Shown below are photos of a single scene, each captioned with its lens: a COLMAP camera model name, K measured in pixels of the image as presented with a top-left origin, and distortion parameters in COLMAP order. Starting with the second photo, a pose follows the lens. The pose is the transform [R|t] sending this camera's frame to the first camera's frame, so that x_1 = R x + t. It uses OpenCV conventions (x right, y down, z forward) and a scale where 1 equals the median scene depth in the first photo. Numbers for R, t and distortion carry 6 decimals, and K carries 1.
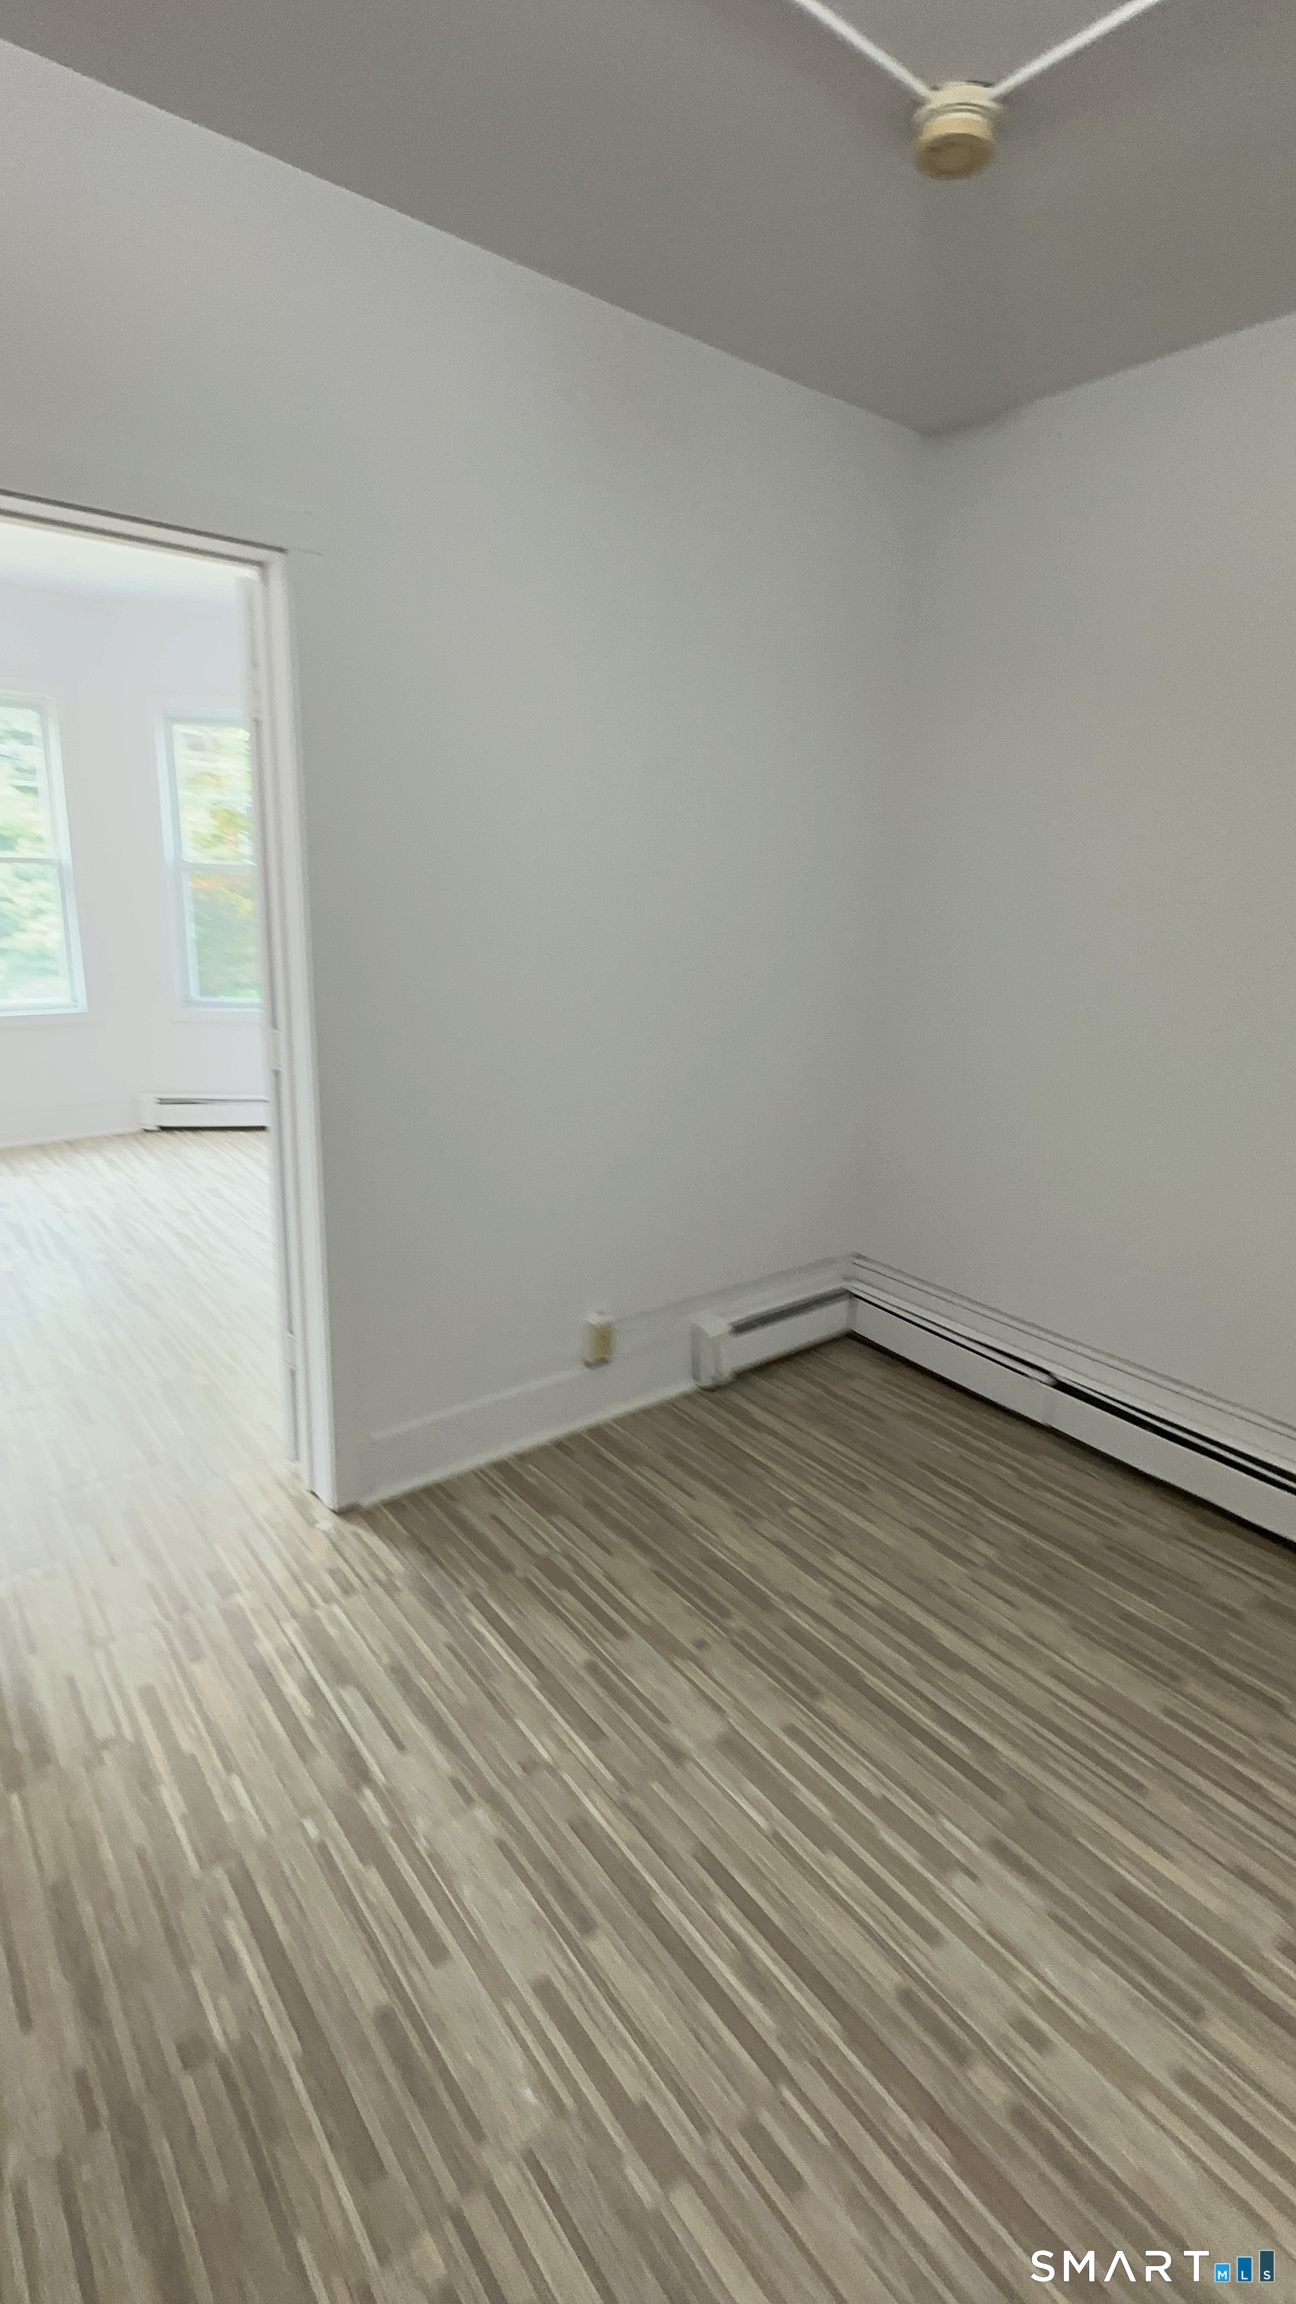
lens RADIAL K [[1051.1, 0, 648.1], [0, 1051.1, 1149.1], [0, 0, 1]] dist [-0.002855, 0.000576]
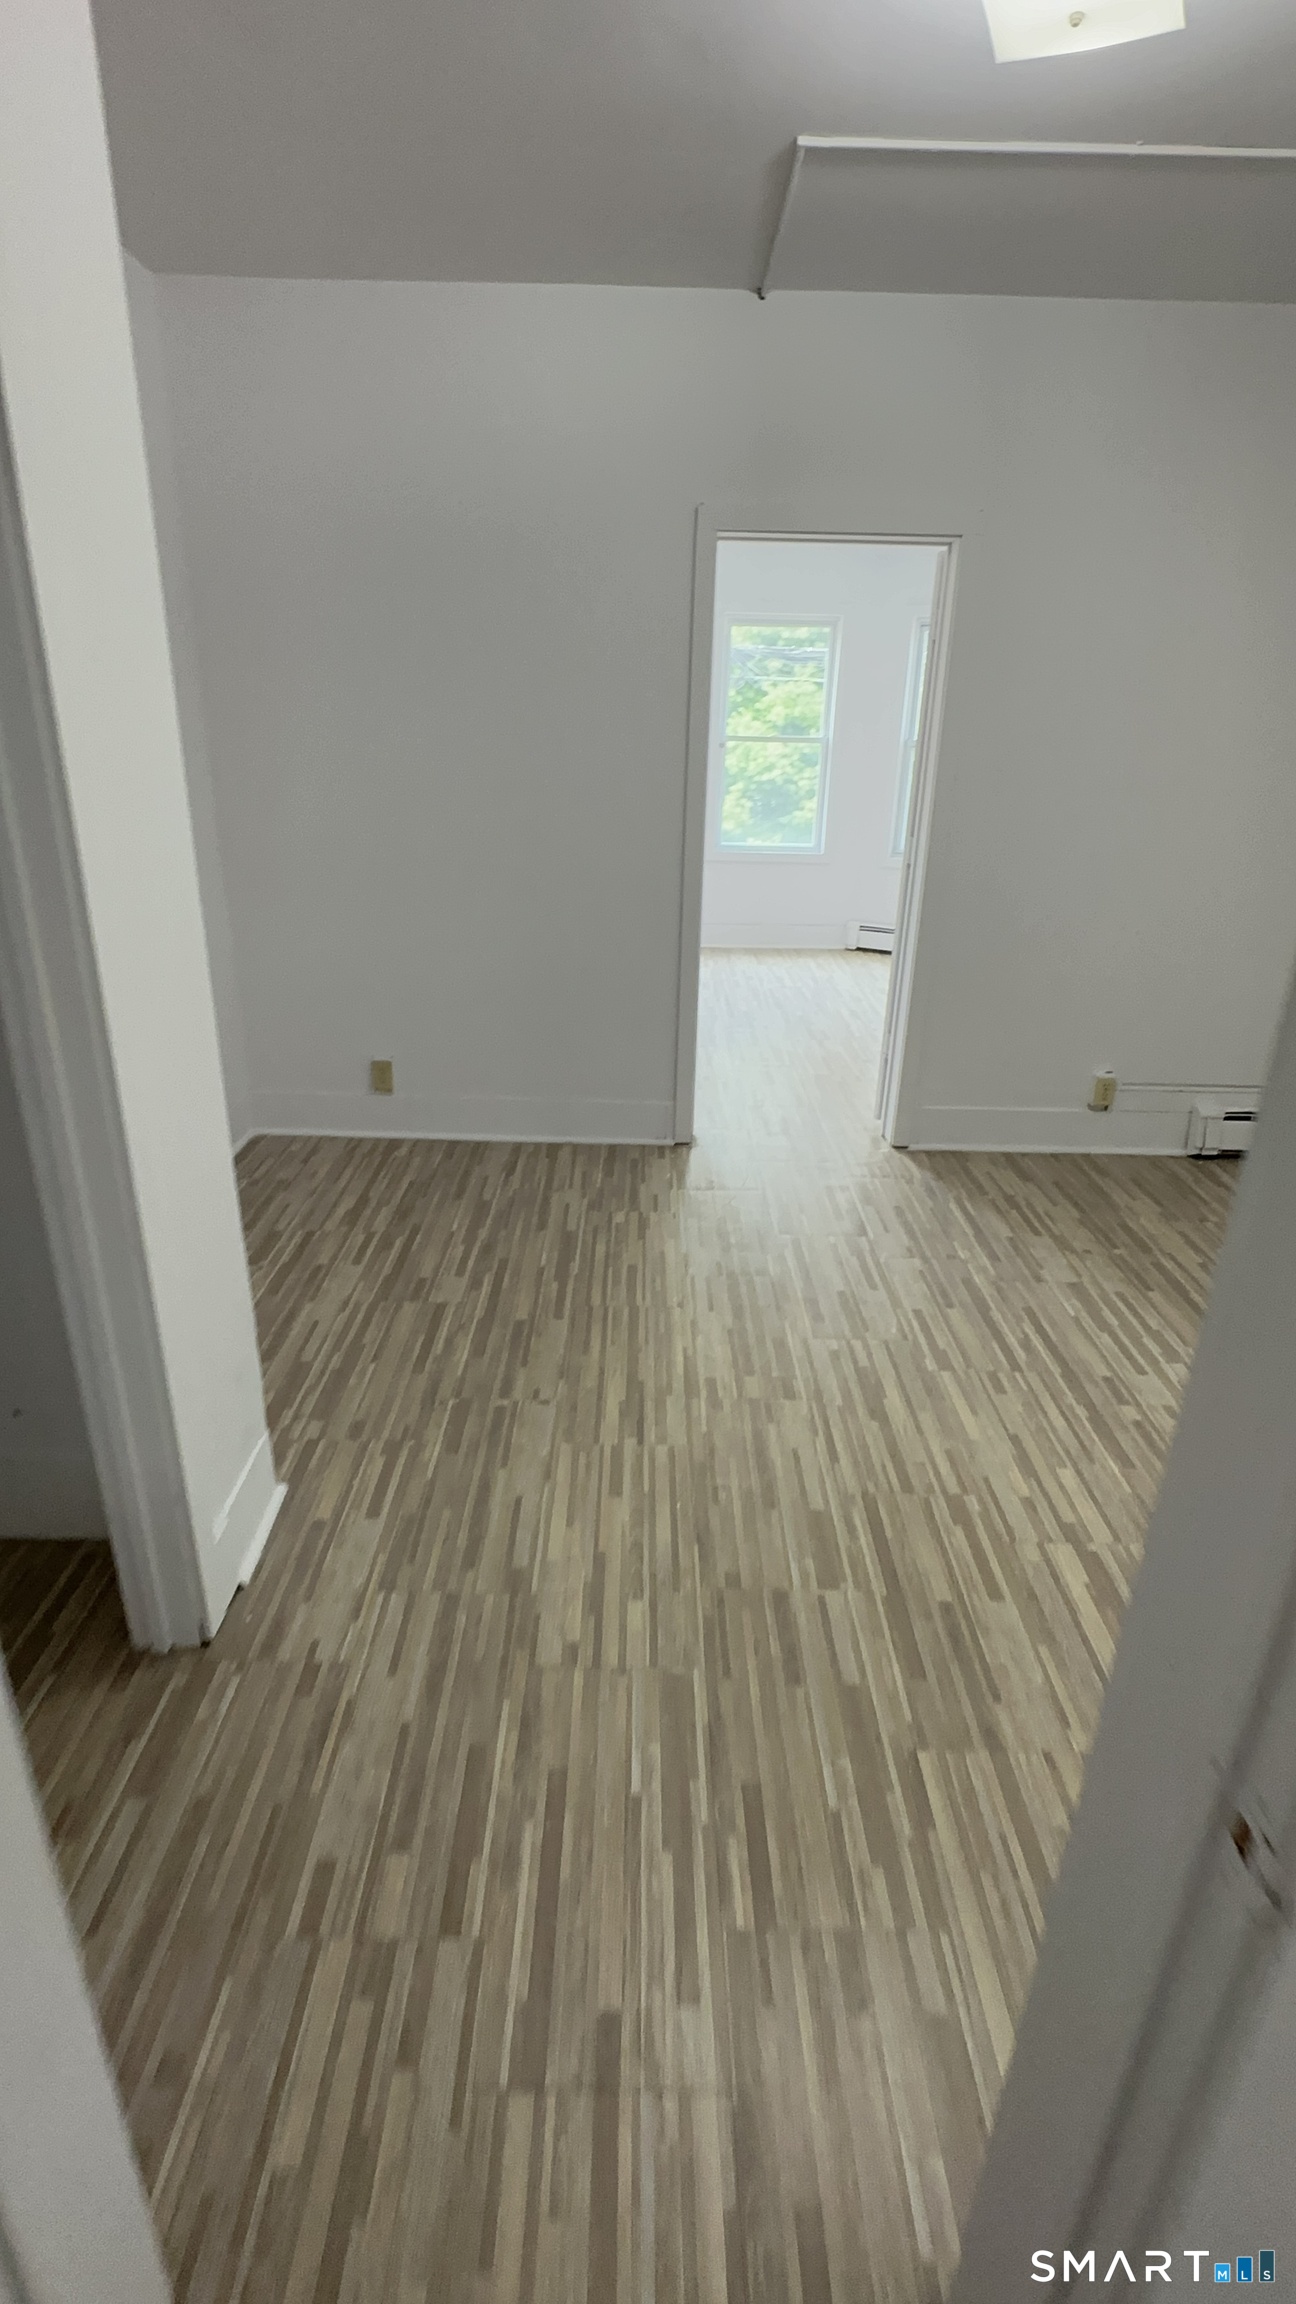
lens RADIAL K [[1051.1, 0, 648.1], [0, 1051.1, 1149.1], [0, 0, 1]] dist [-0.002855, 0.000576]
pose [[0.785848, 0.213502, -0.580397, 0.468285], [-0.156611, 0.976628, 0.147209, 0.231380], [0.598261, -0.024787, 0.800918, -0.704337]]
